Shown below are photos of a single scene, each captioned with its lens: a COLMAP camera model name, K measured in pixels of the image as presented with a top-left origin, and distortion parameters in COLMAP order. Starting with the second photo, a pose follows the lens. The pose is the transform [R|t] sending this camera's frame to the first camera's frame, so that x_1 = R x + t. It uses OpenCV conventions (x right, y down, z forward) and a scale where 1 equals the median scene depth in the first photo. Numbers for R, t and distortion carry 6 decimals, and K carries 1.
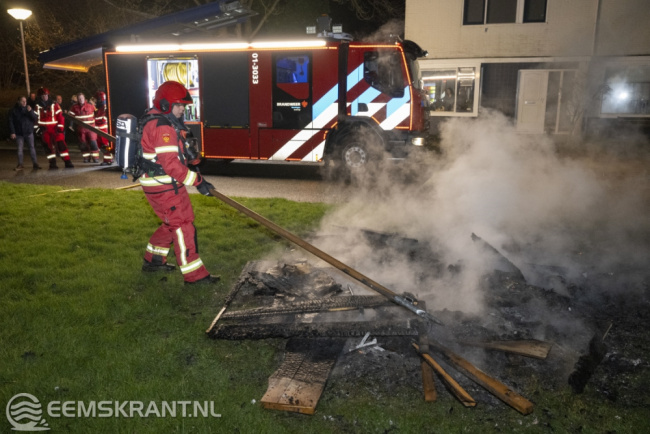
lens RADIAL K [[564.5, 0, 325.0], [0, 564.5, 217.0], [0, 0, 1]] dist [0.023850, -0.004114]
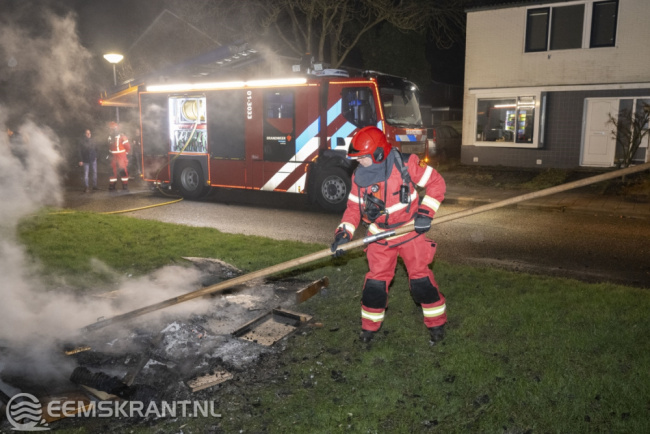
lens RADIAL K [[559.6, 0, 325.0], [0, 559.6, 217.0], [0, 0, 1]] dist [0.008824, 0.011185]
pose [[0.966577, 0.038408, -0.253485, 0.292212], [-0.048683, 0.998222, -0.034385, -0.020935], [0.251713, 0.045576, 0.966728, 0.019718]]
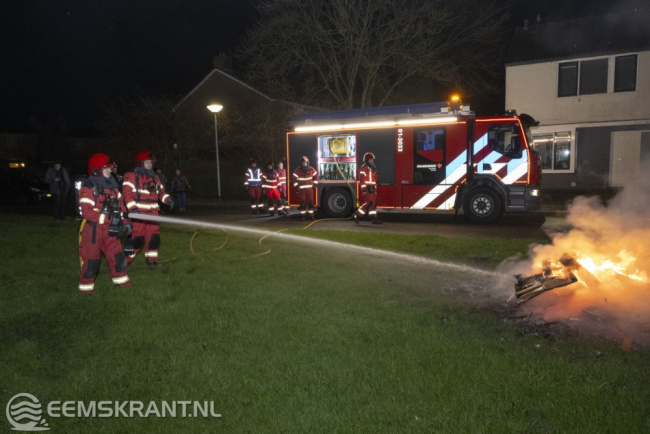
lens RADIAL K [[481.5, 0, 325.0], [0, 481.5, 217.0], [0, 0, 1]] dist [0.031037, 0.003145]
pose [[0.982716, -0.006932, -0.184992, -0.088800], [-0.010650, 0.995526, -0.093881, 0.023983], [0.184815, 0.094229, 0.978245, -0.119082]]
